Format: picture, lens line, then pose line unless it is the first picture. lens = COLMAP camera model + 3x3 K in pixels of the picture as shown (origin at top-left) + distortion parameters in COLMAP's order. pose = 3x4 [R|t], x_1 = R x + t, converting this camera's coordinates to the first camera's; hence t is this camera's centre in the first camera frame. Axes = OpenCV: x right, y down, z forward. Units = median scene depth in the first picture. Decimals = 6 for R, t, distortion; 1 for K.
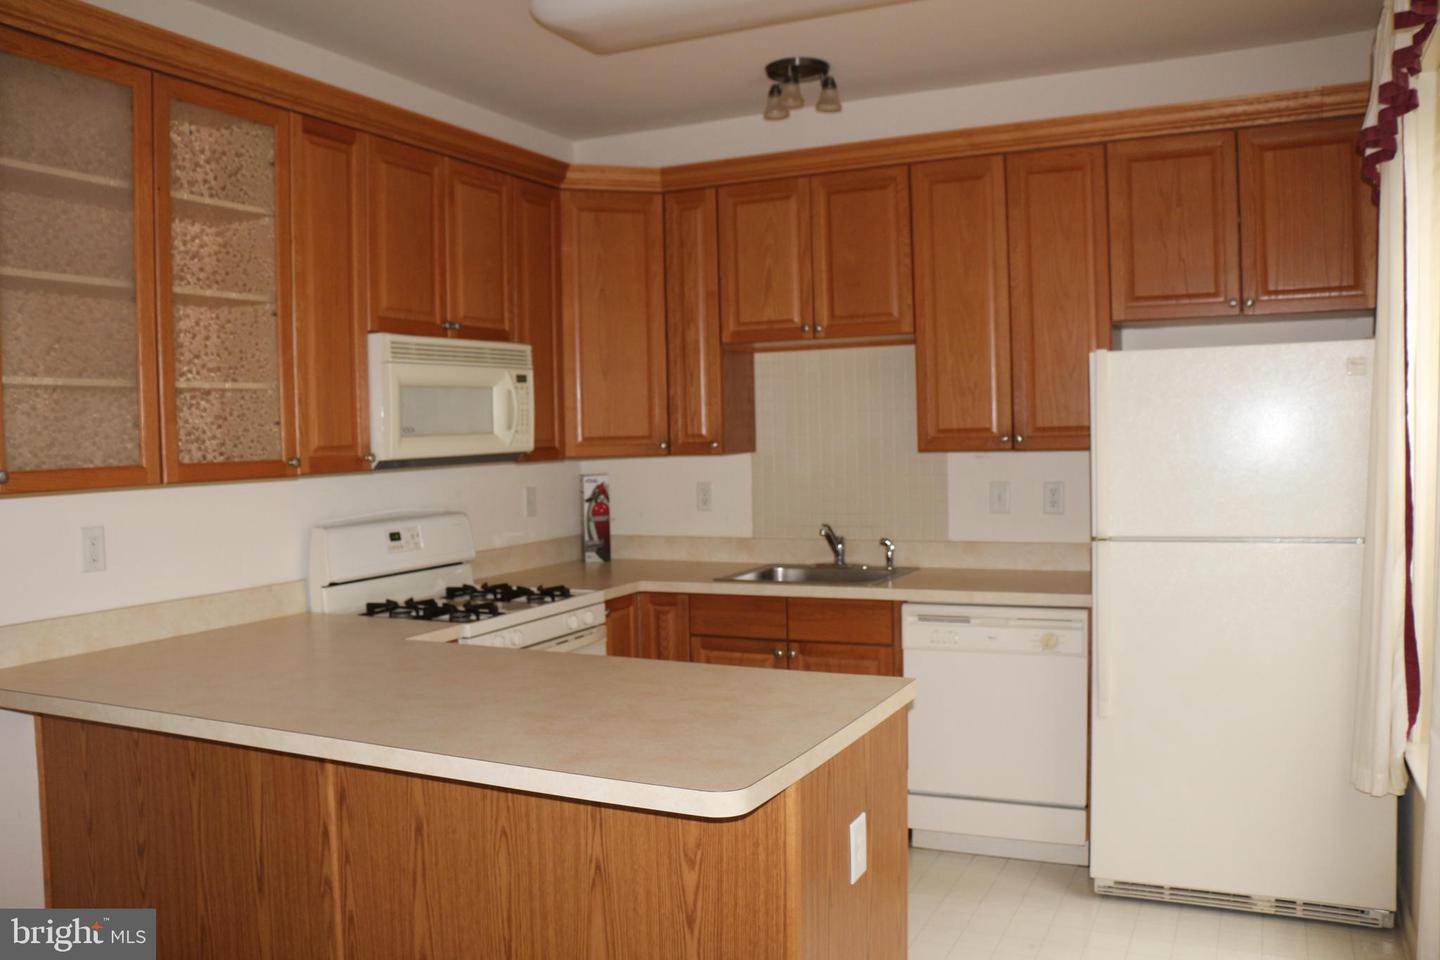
lens RADIAL K [[1170.3, 0, 691.7], [0, 1170.3, 422.1], [0, 0, 1]] dist [-0.157472, 0.102935]
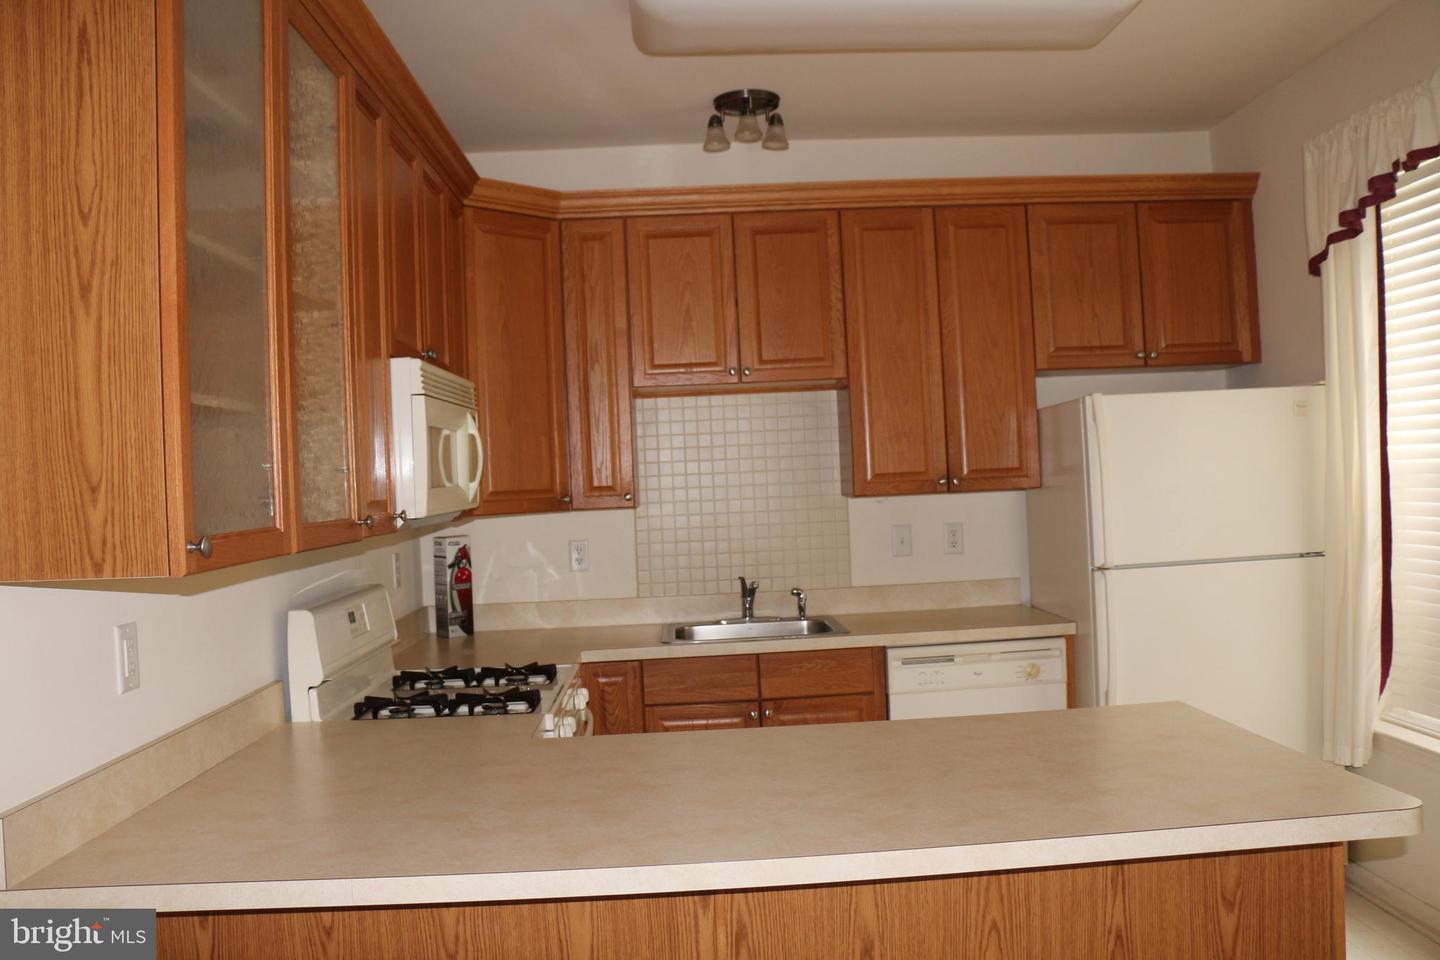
lens RADIAL K [[1170.3, 0, 732.3], [0, 1170.3, 436.4], [0, 0, 1]] dist [-0.157472, 0.102935]
pose [[0.884171, -0.000008, 0.467163, -0.384645], [0.021234, 0.998967, -0.040172, 0.012205], [-0.466680, 0.045439, 0.883258, 0.172342]]
